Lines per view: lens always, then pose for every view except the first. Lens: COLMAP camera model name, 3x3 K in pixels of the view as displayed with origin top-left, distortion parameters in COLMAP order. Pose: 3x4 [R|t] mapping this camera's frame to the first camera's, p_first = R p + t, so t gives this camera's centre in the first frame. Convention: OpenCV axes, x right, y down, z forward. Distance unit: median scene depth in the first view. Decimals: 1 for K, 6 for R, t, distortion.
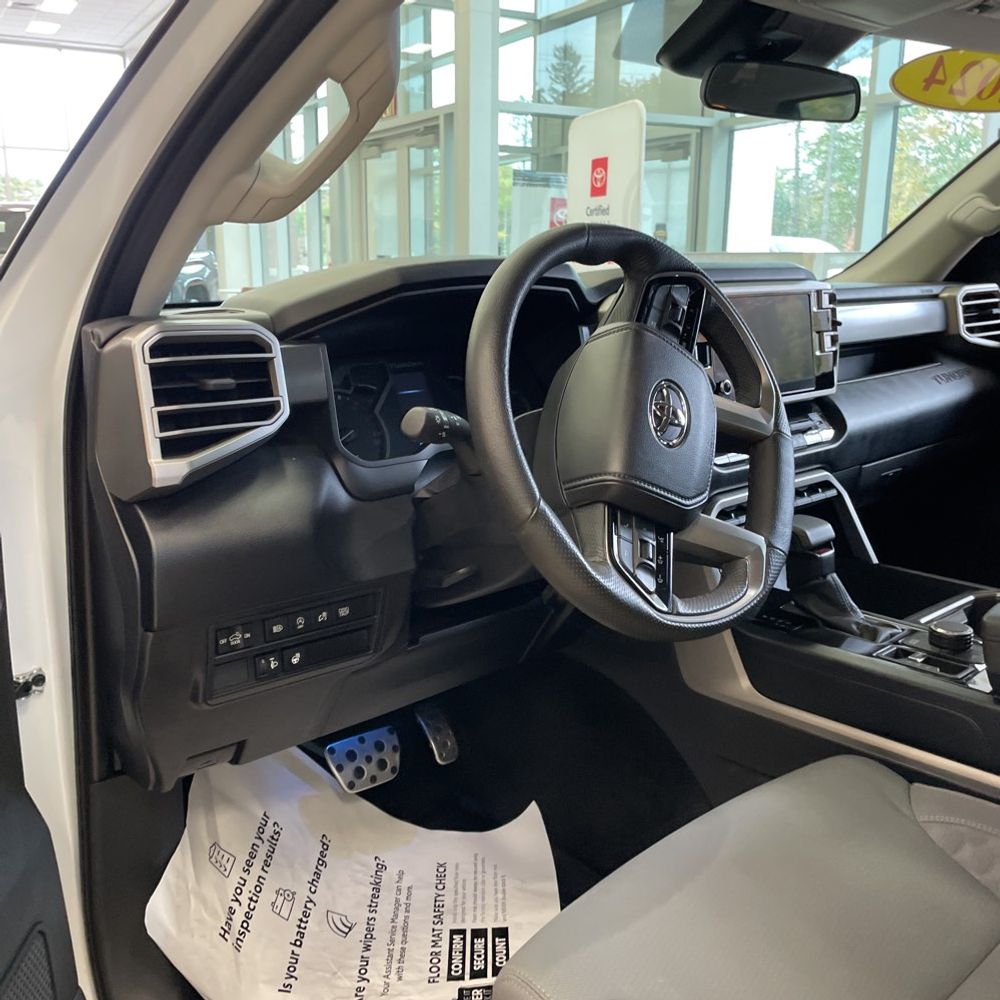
lens RADIAL K [[1007.5, 0, 509.2], [0, 1007.5, 486.5], [0, 0, 1]] dist [0.091458, -0.126353]
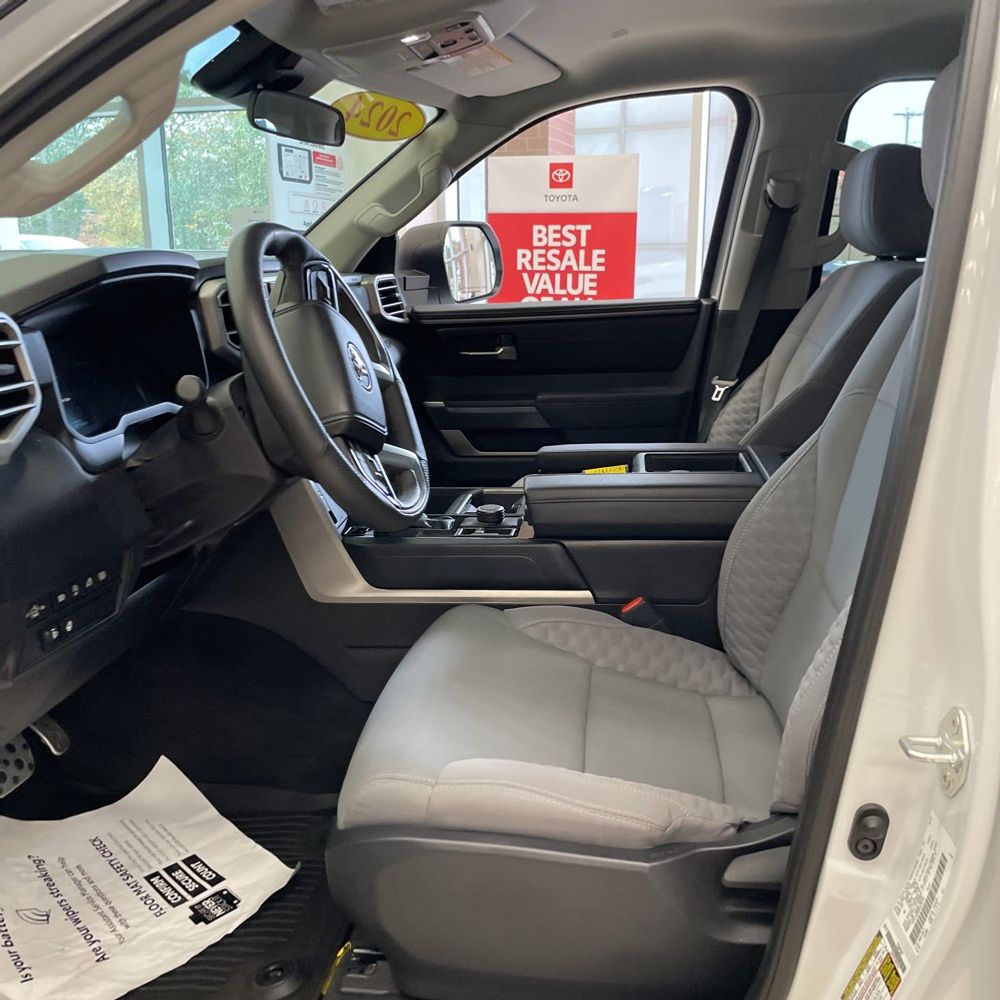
lens RADIAL K [[1000.5, 0, 515.4], [0, 1000.5, 499.3], [0, 0, 1]] dist [0.083414, -0.111220]
pose [[0.750381, -0.166178, 0.639776, -0.392364], [0.158429, 0.984886, 0.070000, 0.028436], [-0.641739, 0.048833, 0.765367, -0.095250]]
